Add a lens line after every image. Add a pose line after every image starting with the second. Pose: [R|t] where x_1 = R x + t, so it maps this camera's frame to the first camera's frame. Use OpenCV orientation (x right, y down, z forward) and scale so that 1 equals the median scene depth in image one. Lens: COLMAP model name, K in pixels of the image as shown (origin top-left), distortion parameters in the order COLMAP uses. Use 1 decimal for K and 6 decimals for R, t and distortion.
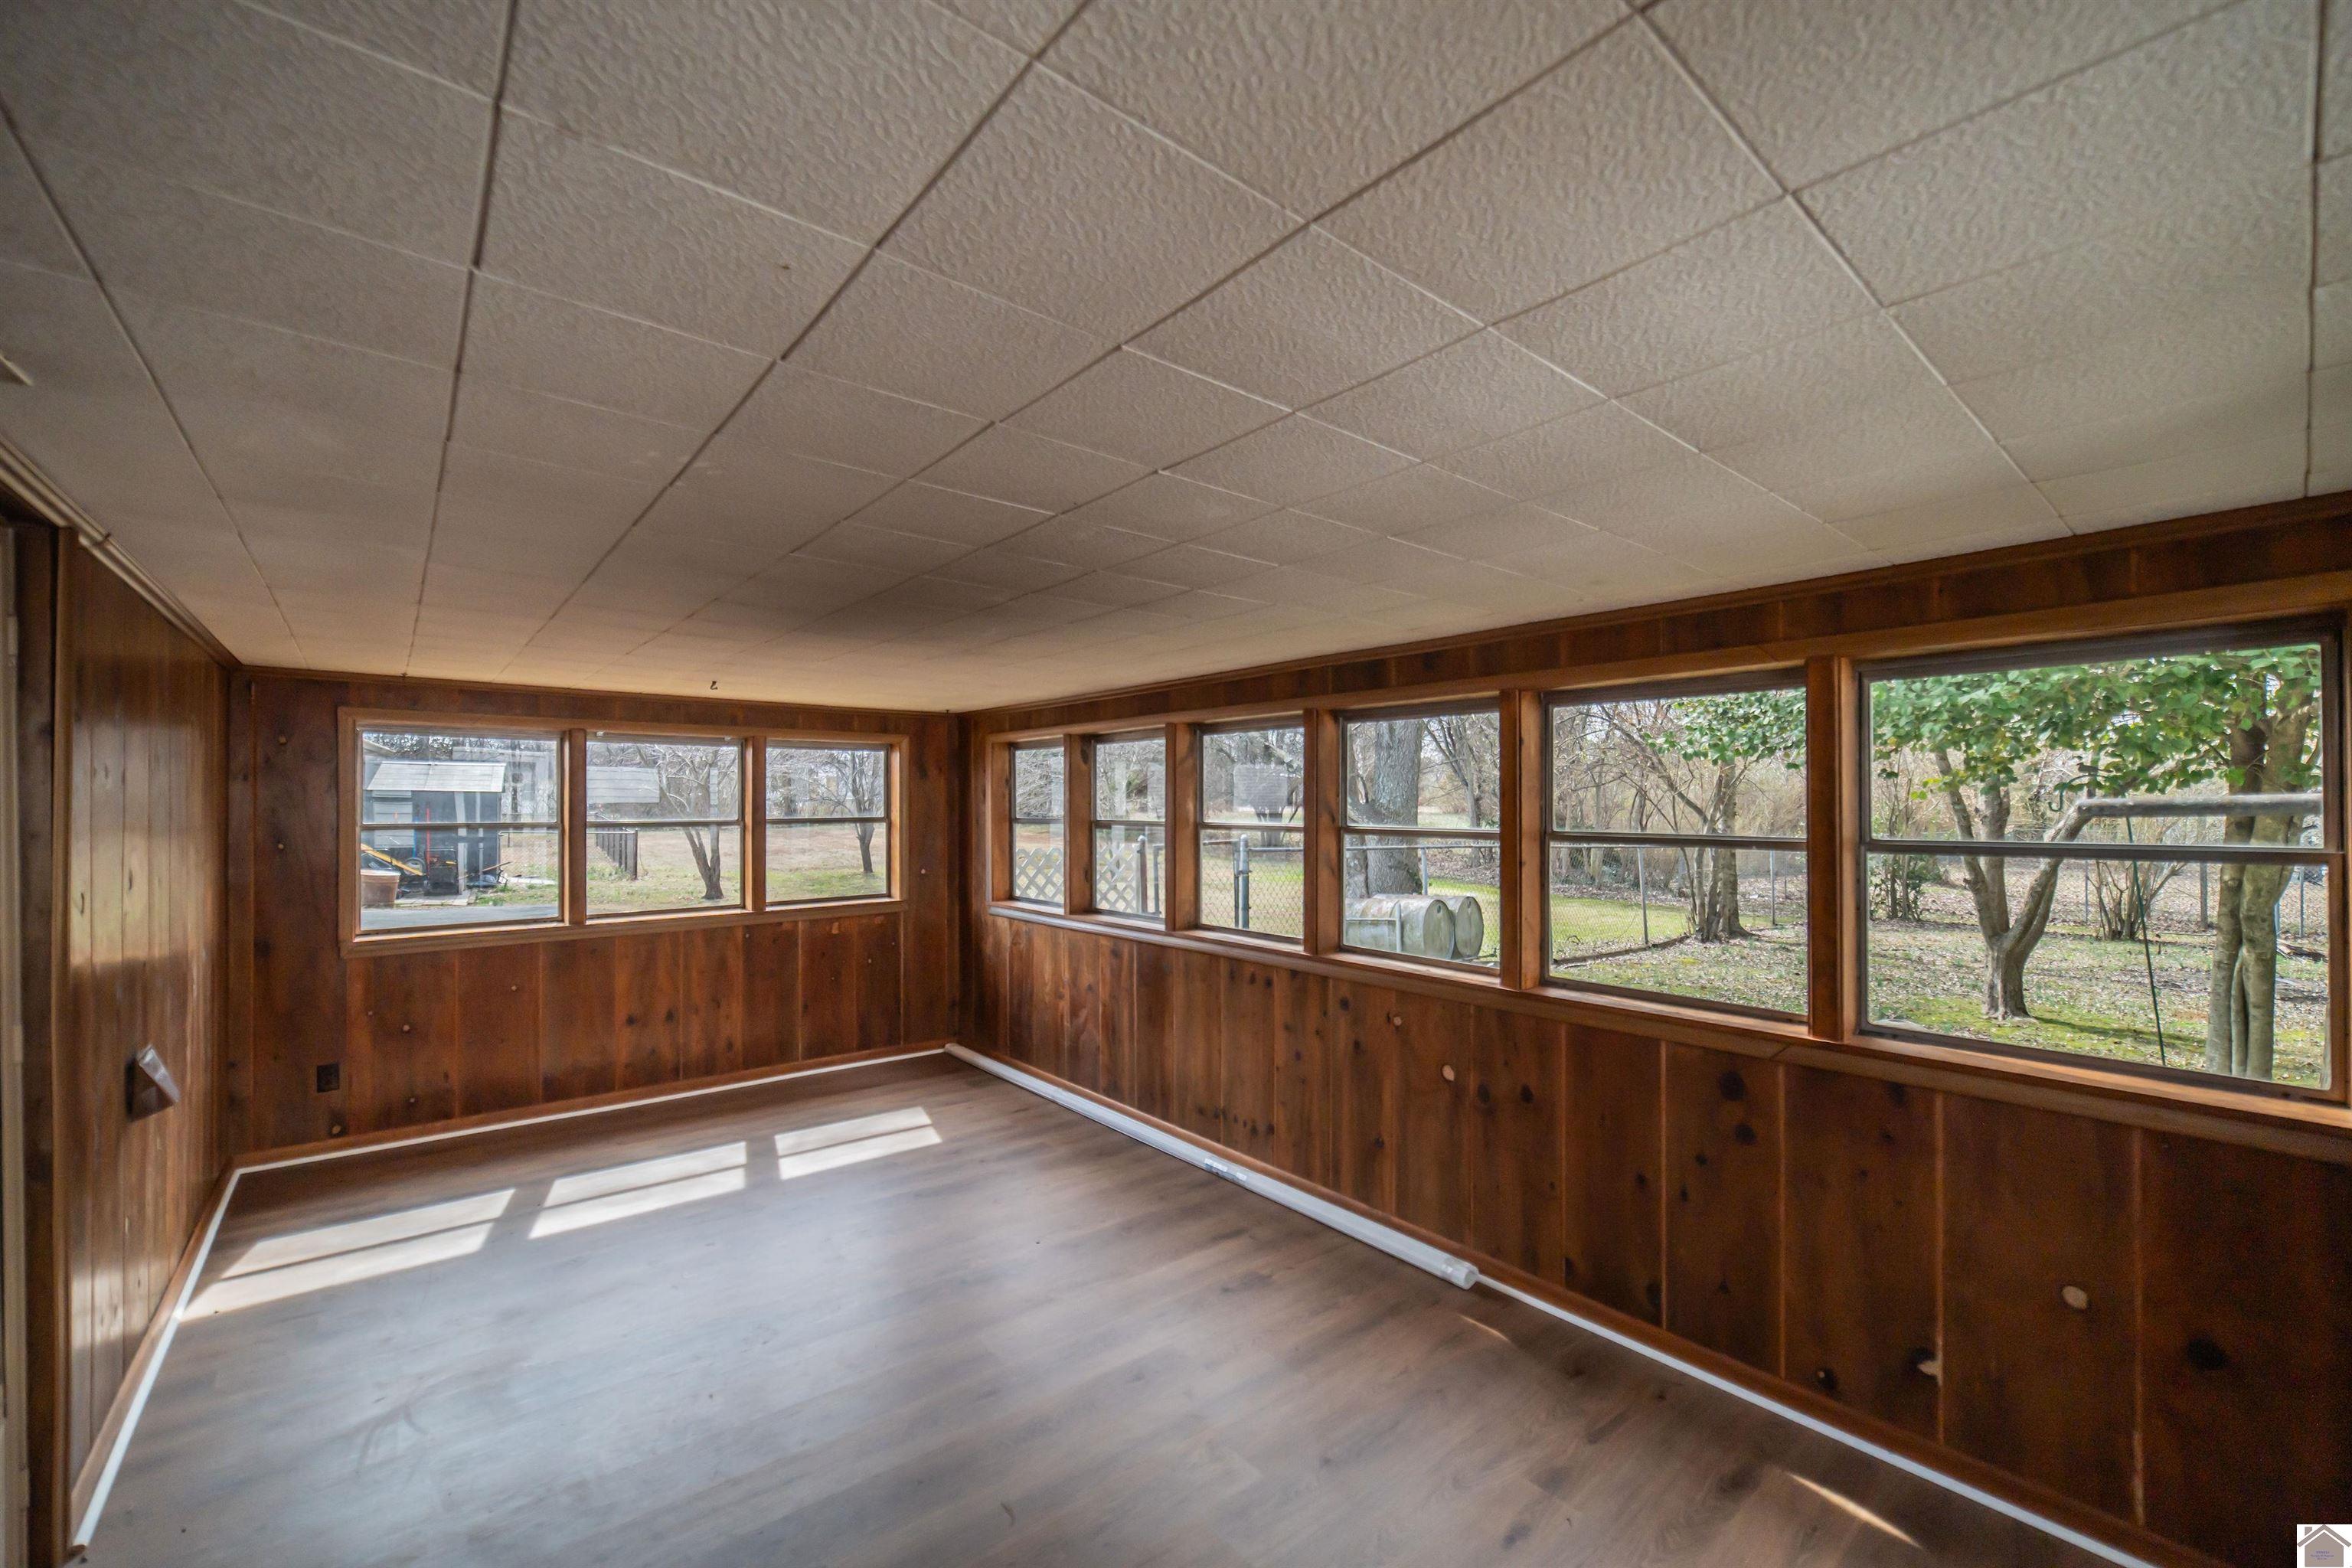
lens RADIAL K [[909.7, 0, 1181.1], [0, 909.7, 795.1], [0, 0, 1]] dist [-0.006646, 0.003703]
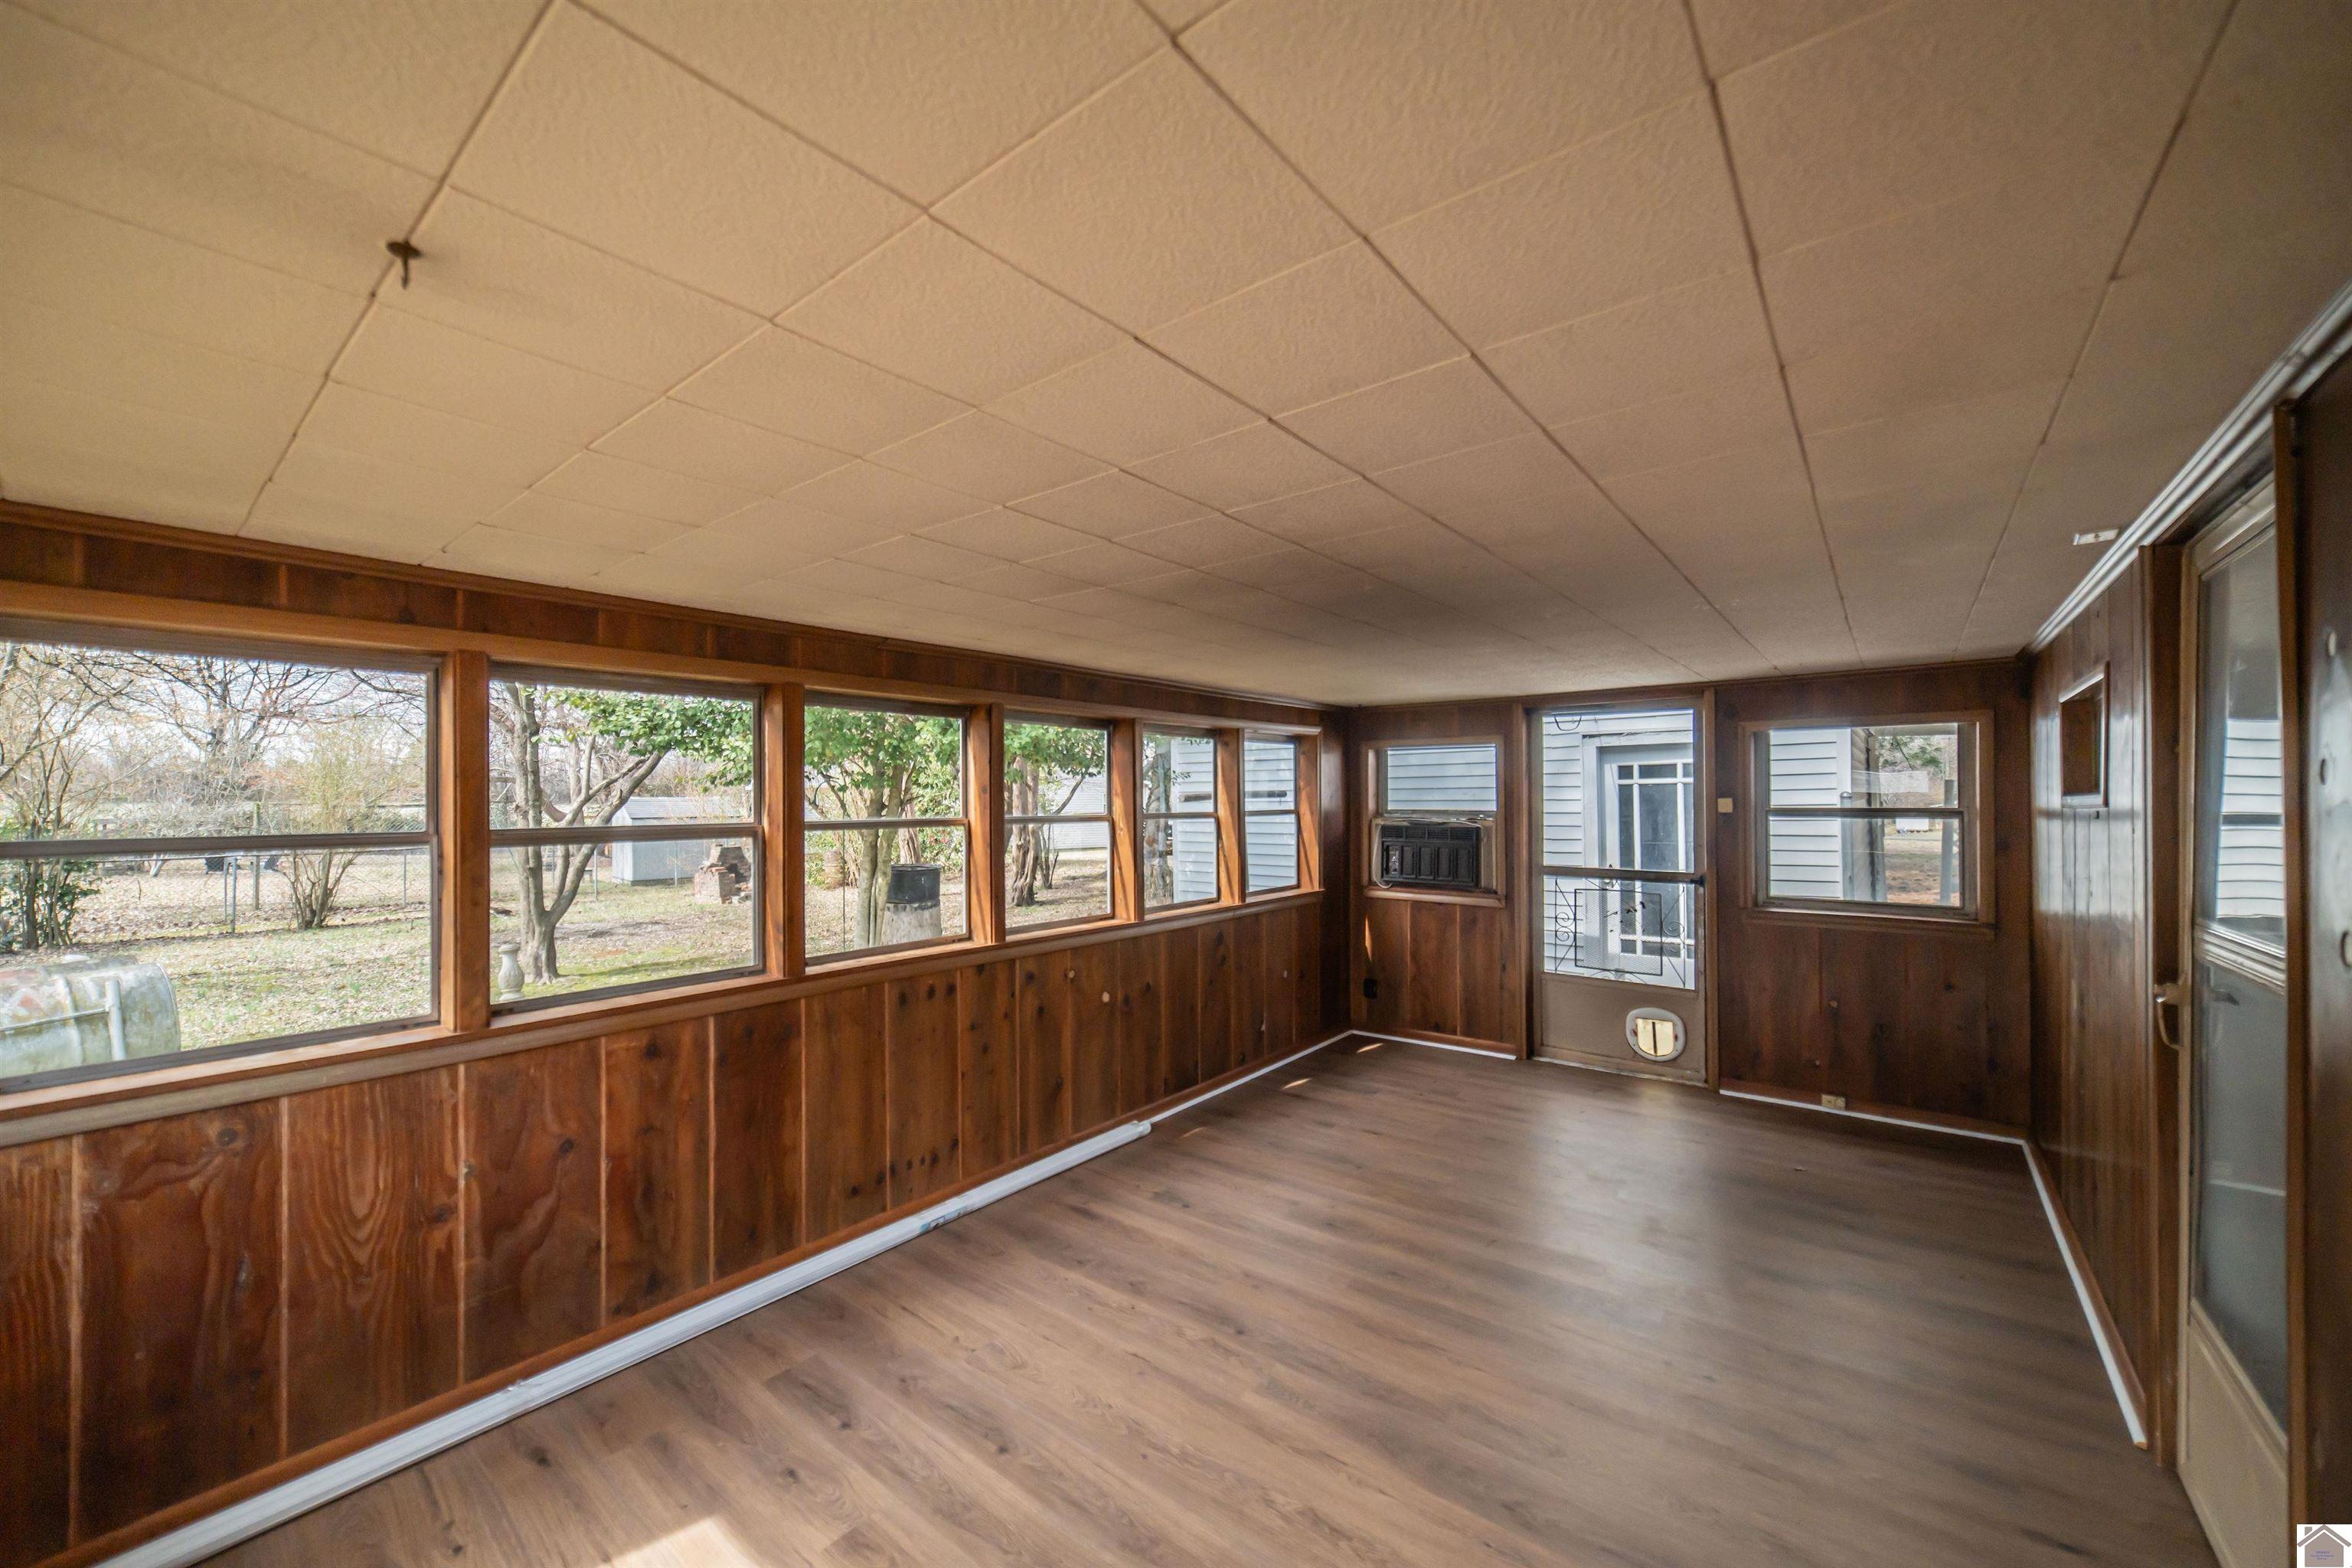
lens RADIAL K [[909.7, 0, 1181.1], [0, 909.7, 795.1], [0, 0, 1]] dist [-0.006646, 0.003703]
pose [[-0.191296, 0.001627, 0.981531, -0.743059], [-0.005884, 0.999979, -0.002805, 0.008425], [-0.981515, -0.006312, -0.191282, 0.822087]]
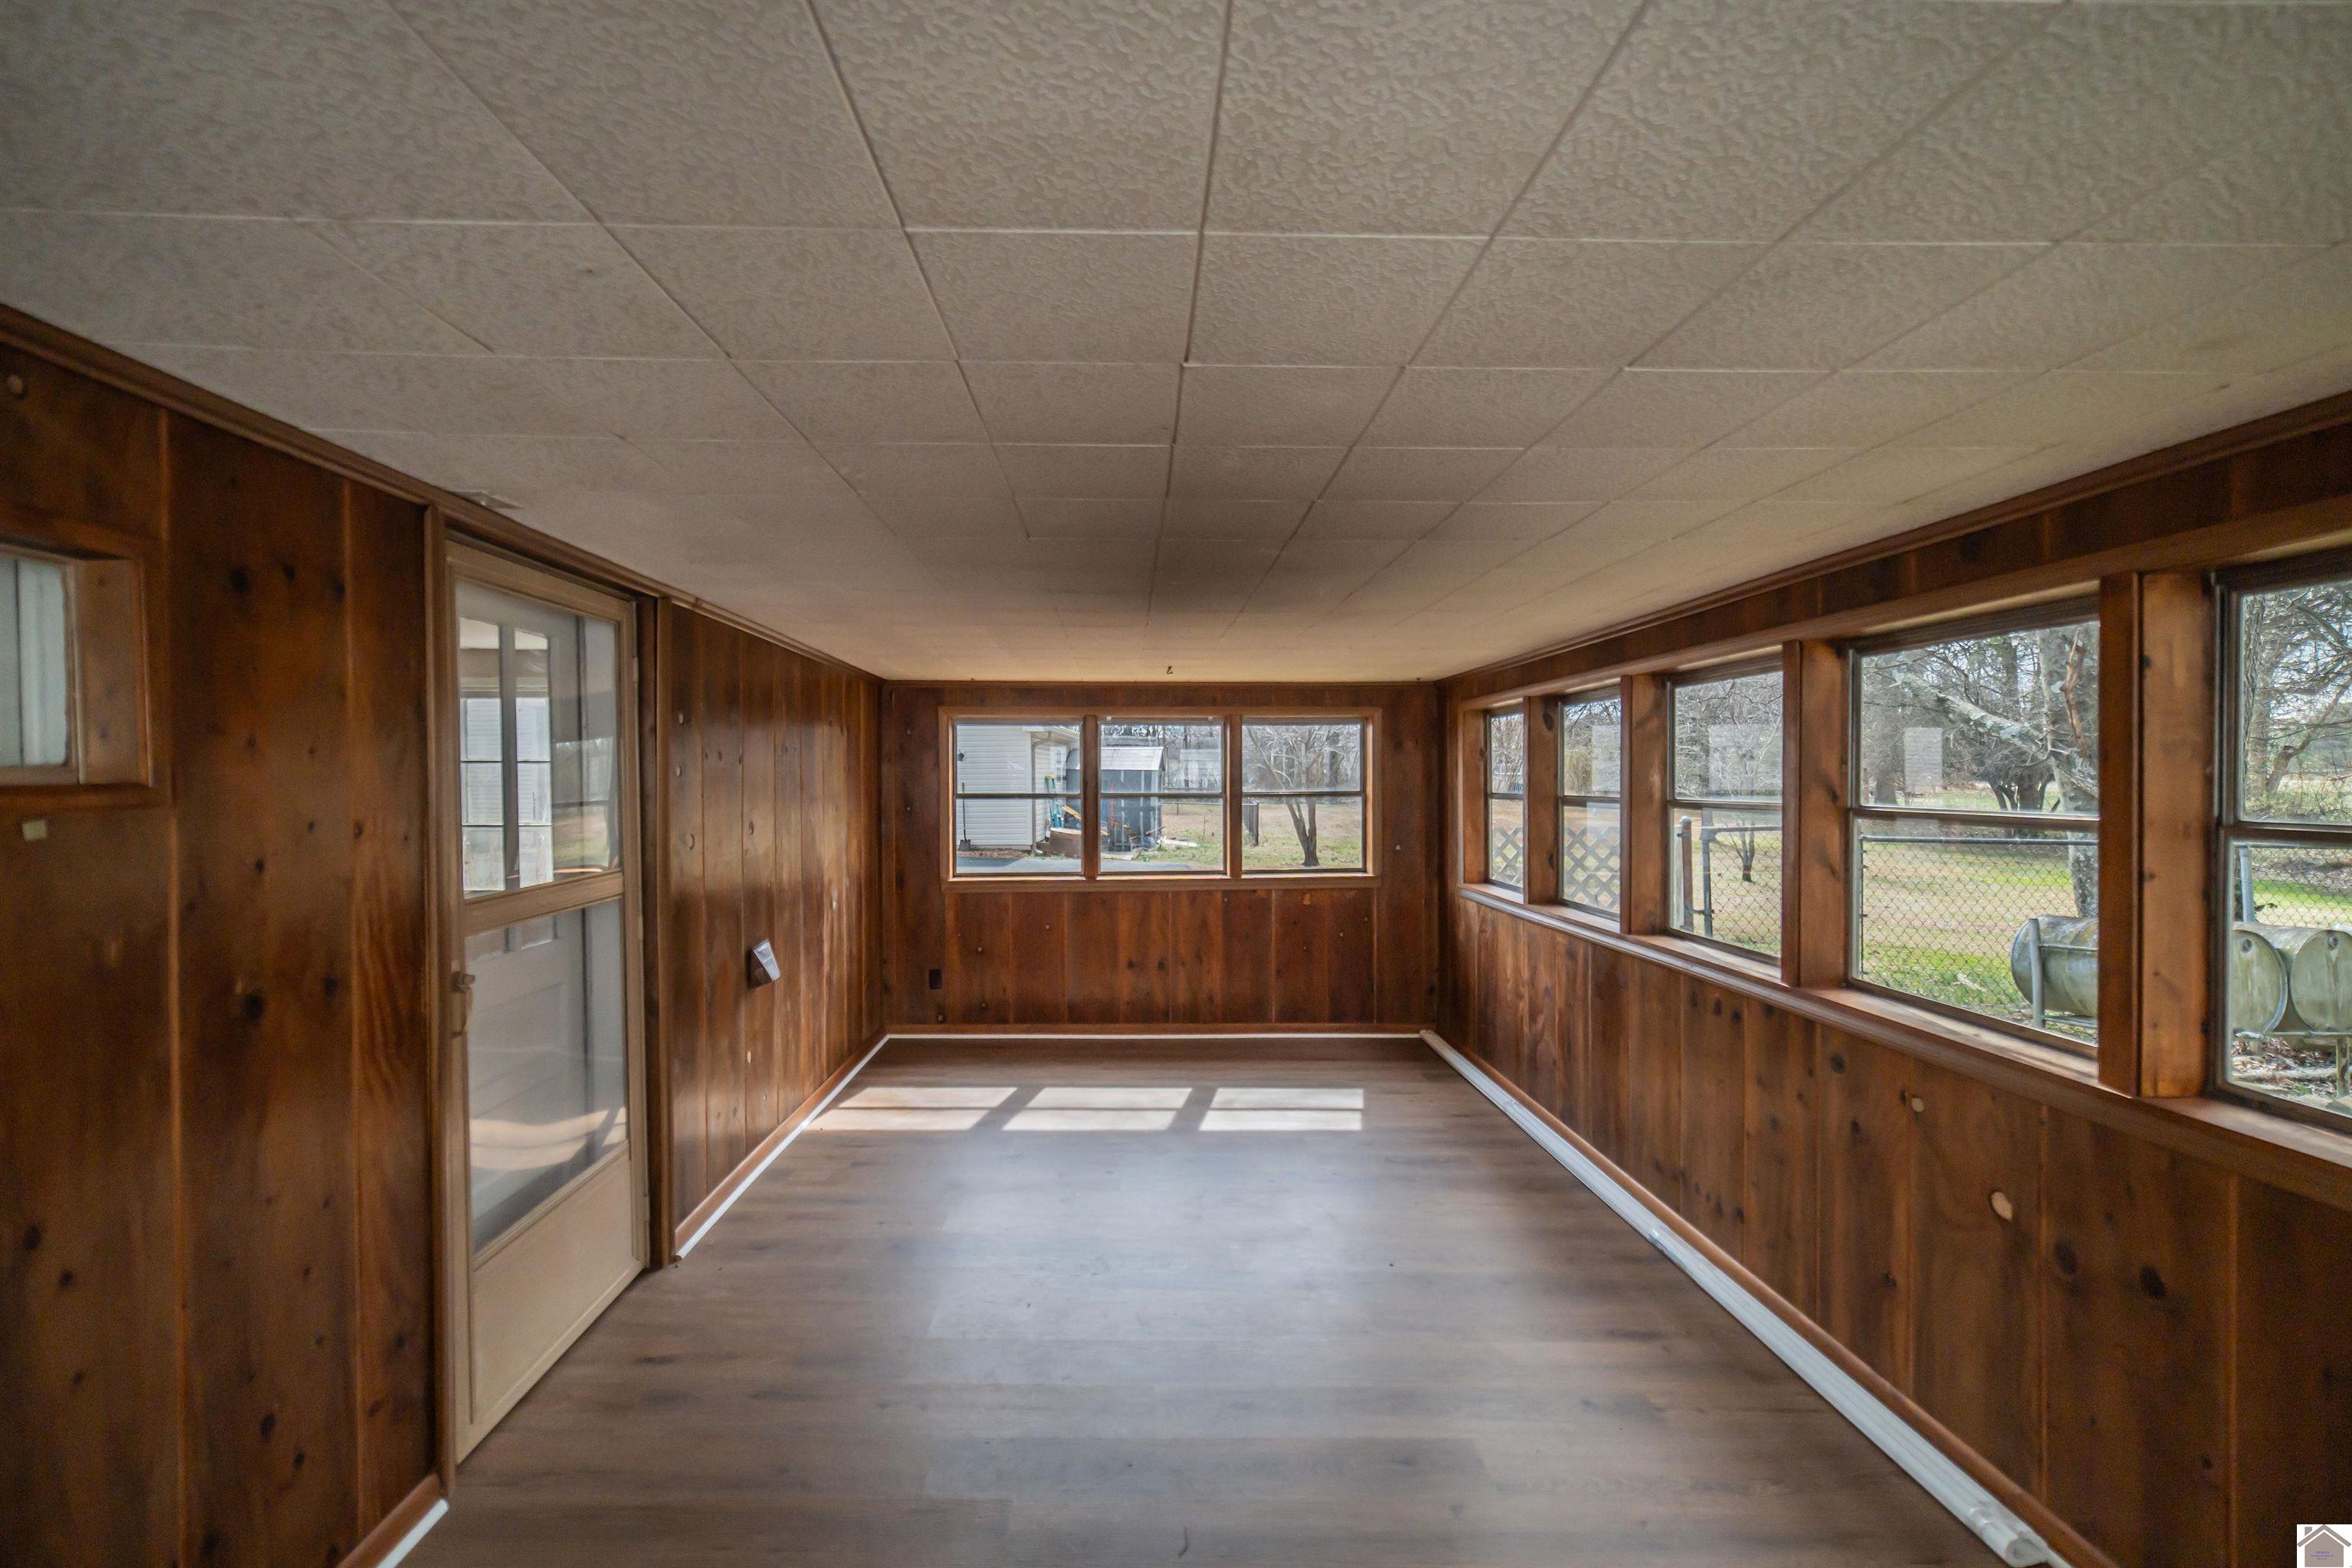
lens RADIAL K [[914.0, 0, 1173.9], [0, 914.0, 780.9], [0, 0, 1]] dist [-0.008627, 0.003685]
pose [[0.791214, -0.001508, -0.611537, 0.162397], [0.008919, 0.999919, 0.009074, 0.003048], [0.611474, -0.012633, 0.791164, 0.117650]]
